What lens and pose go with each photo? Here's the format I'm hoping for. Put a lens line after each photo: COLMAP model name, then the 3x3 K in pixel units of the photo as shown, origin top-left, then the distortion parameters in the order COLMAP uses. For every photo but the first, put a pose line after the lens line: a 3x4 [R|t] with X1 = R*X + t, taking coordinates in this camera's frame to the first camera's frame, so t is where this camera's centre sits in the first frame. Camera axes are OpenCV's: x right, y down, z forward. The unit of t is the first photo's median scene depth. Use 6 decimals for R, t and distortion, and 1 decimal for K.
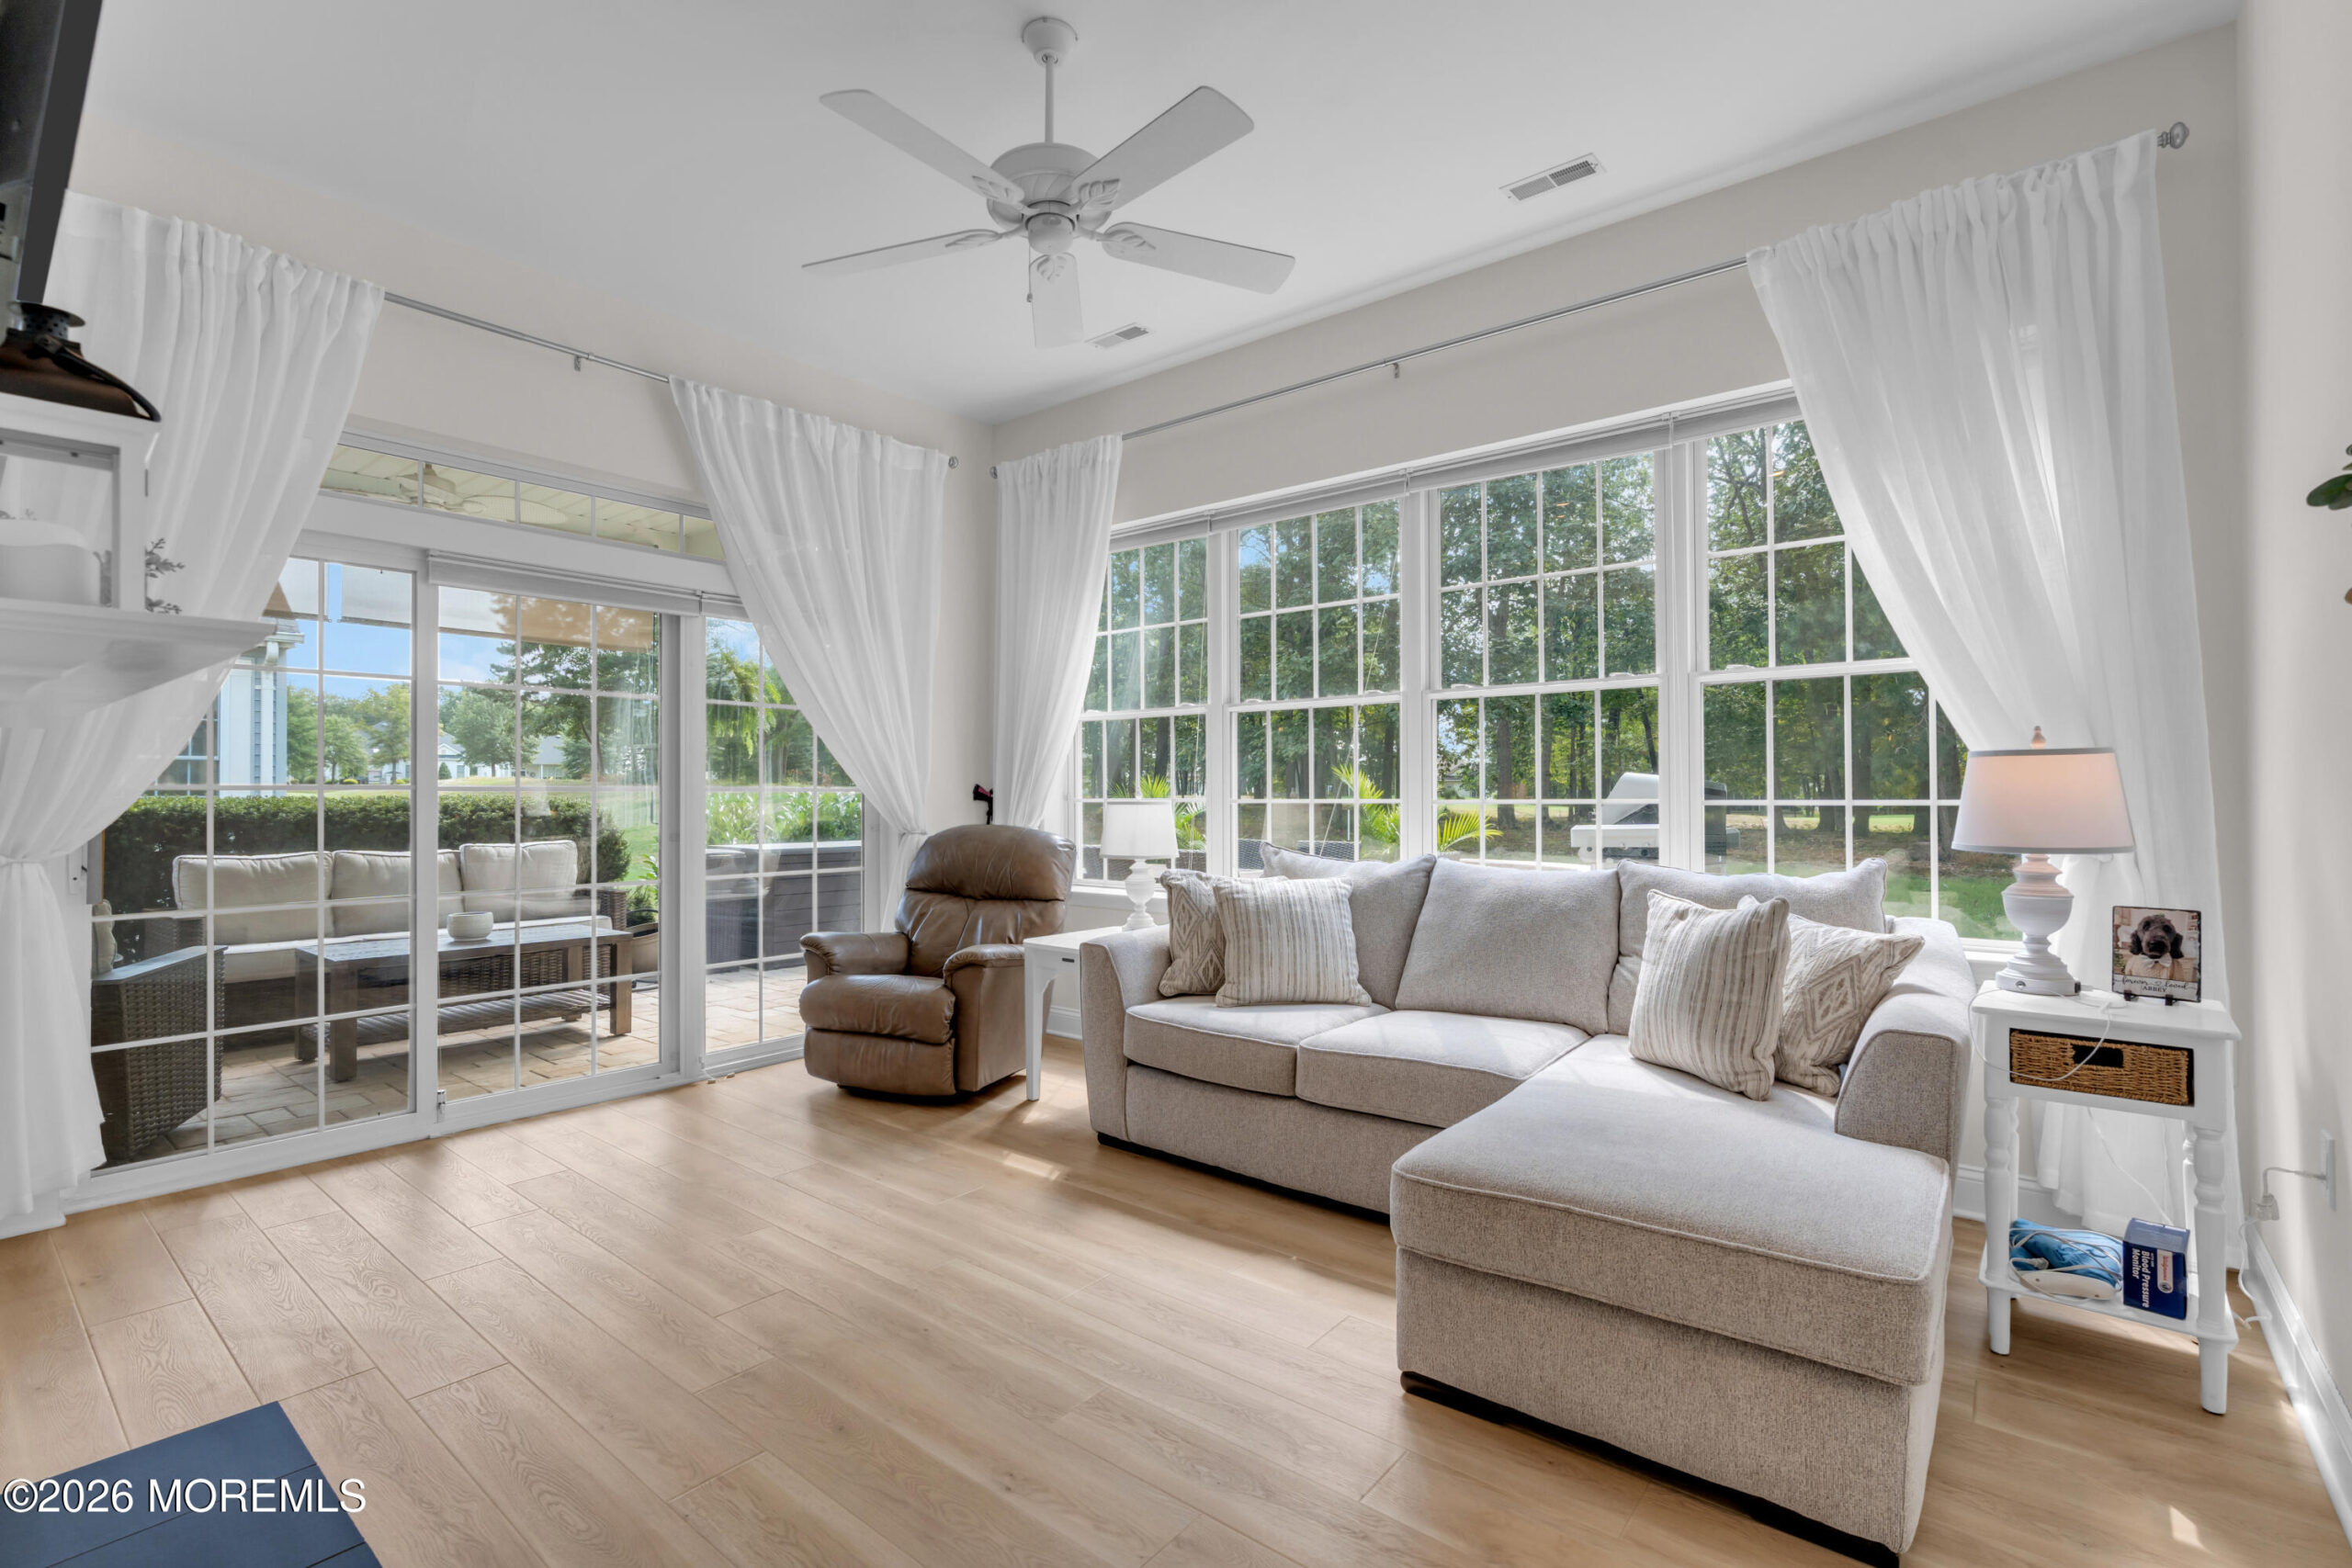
lens RADIAL K [[1056.4, 0, 1171.4], [0, 1056.4, 776.5], [0, 0, 1]] dist [-0.004310, 0.000314]
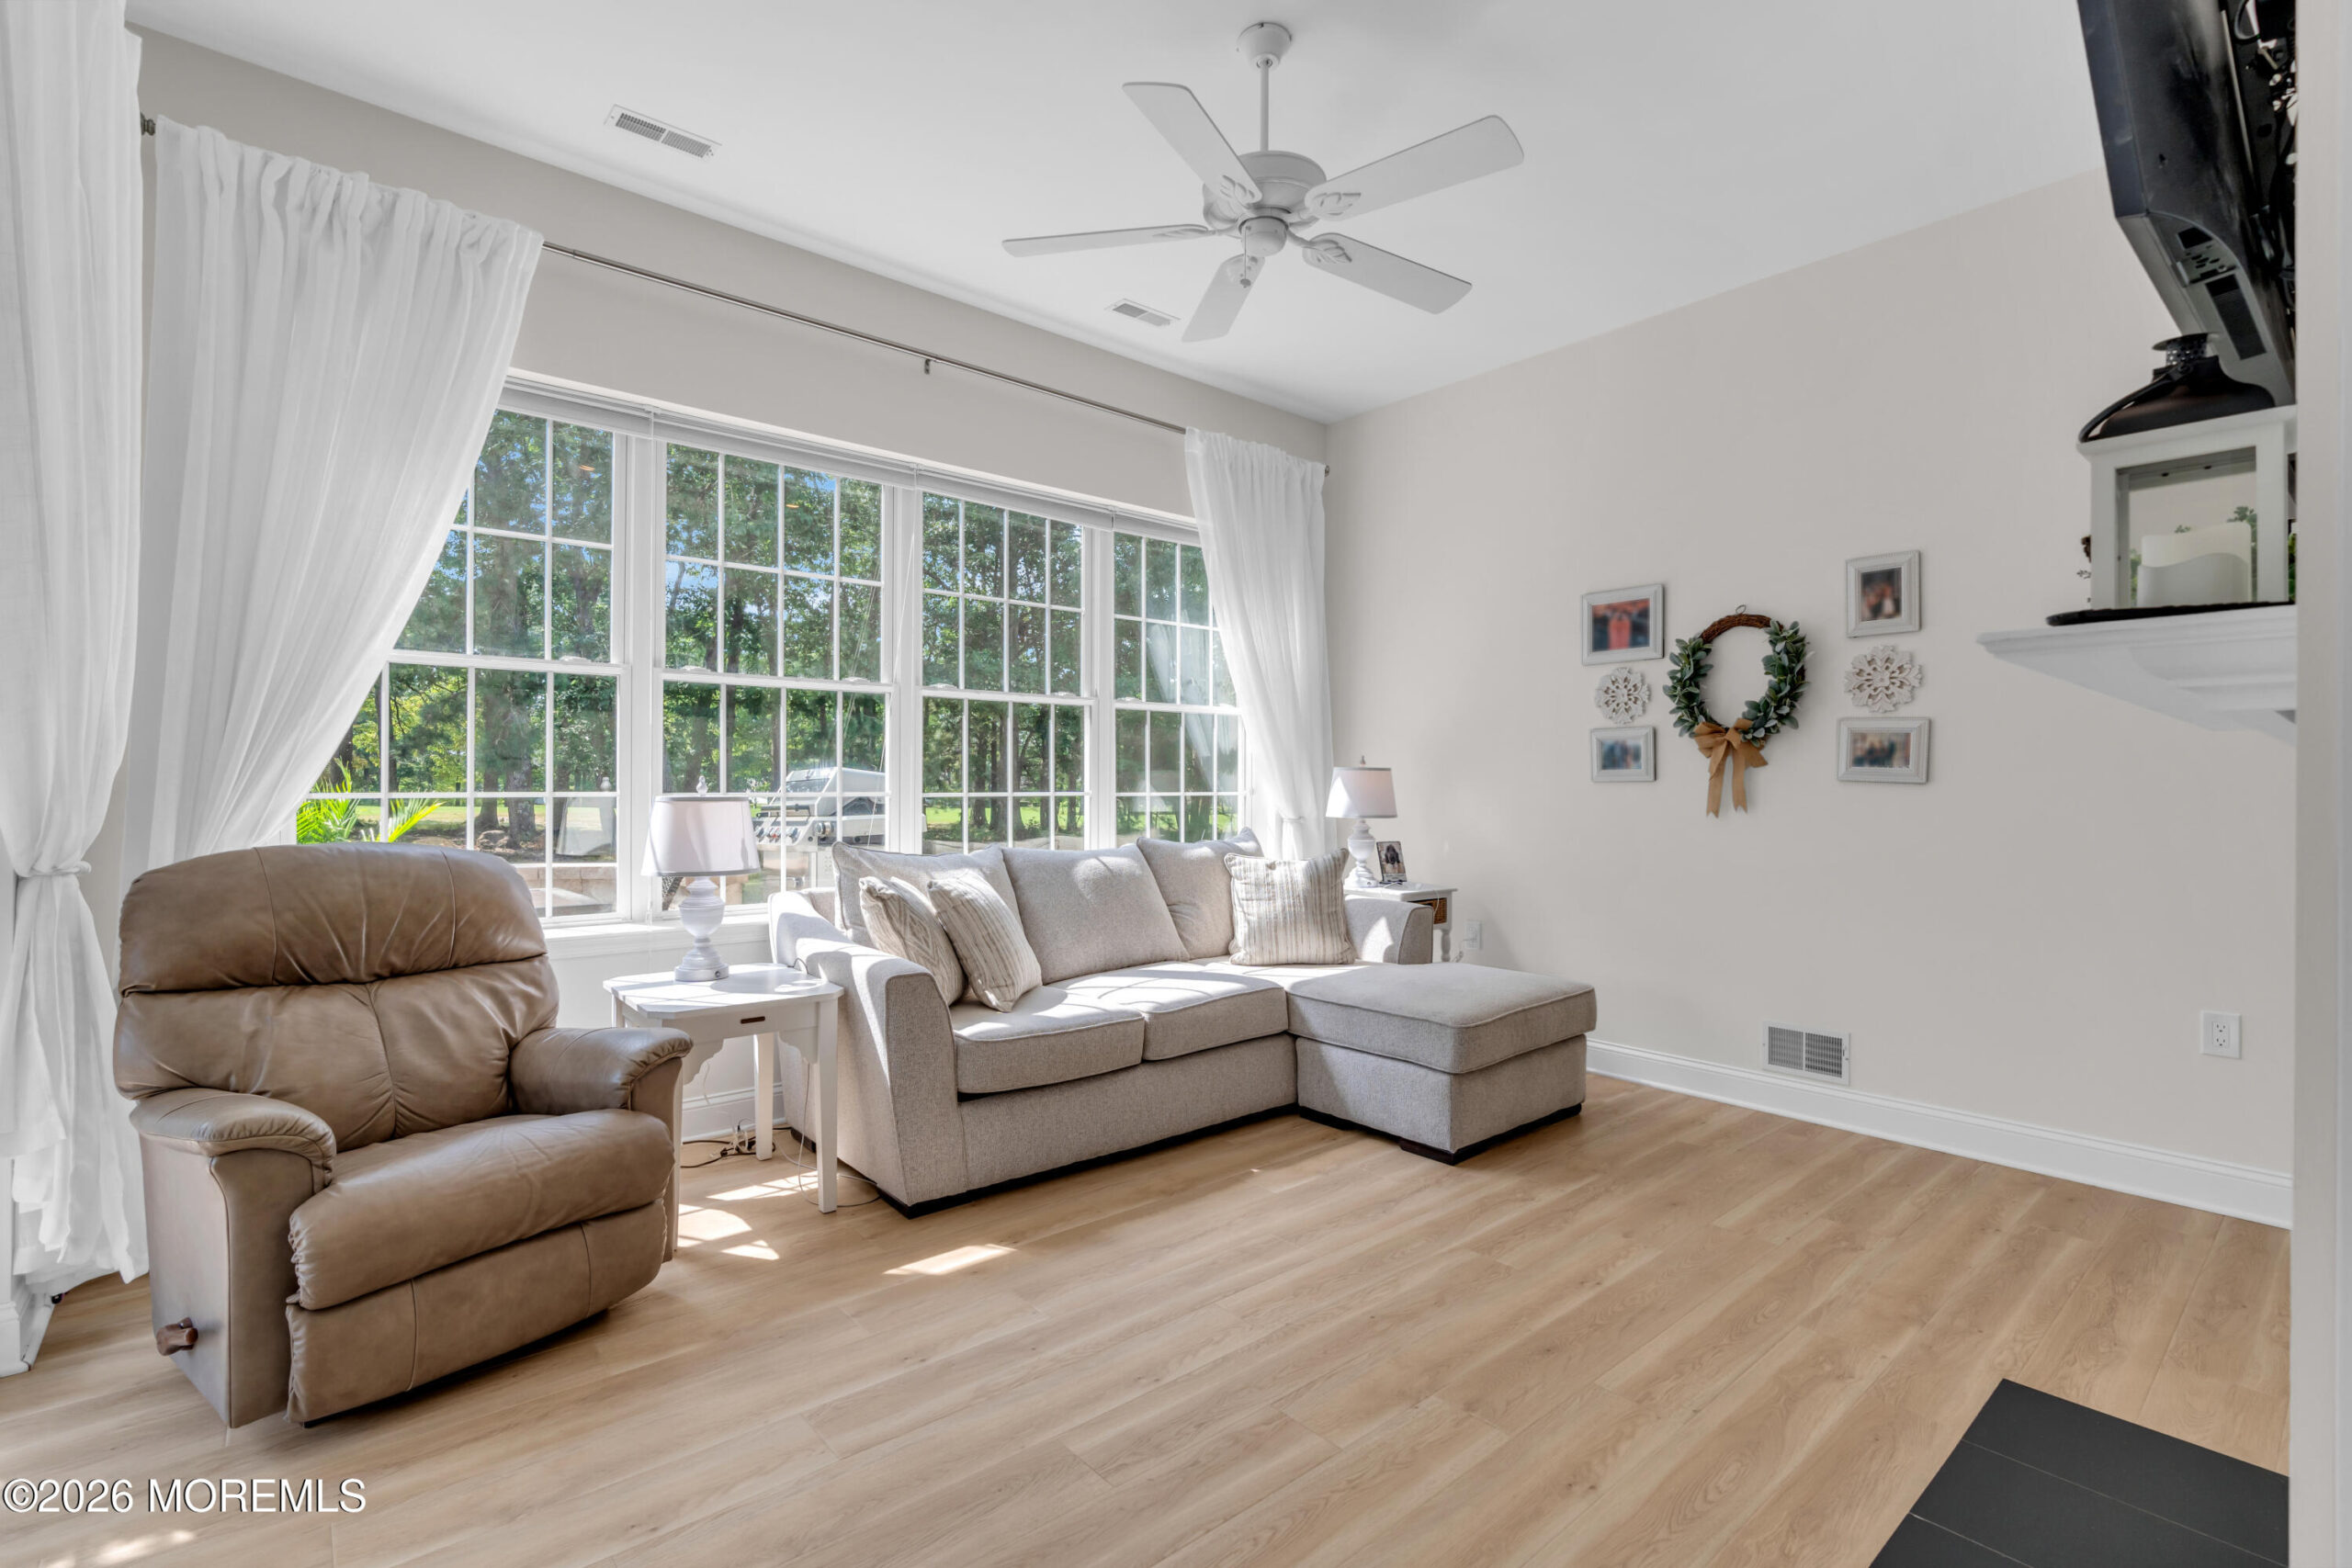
lens RADIAL K [[1056.4, 0, 1171.4], [0, 1056.4, 776.5], [0, 0, 1]] dist [-0.004310, 0.000314]
pose [[0.184032, 0.012313, 0.982843, -0.867898], [-0.018107, 0.999794, -0.009135, 0.013154], [-0.982753, -0.016115, 0.184217, 0.691975]]
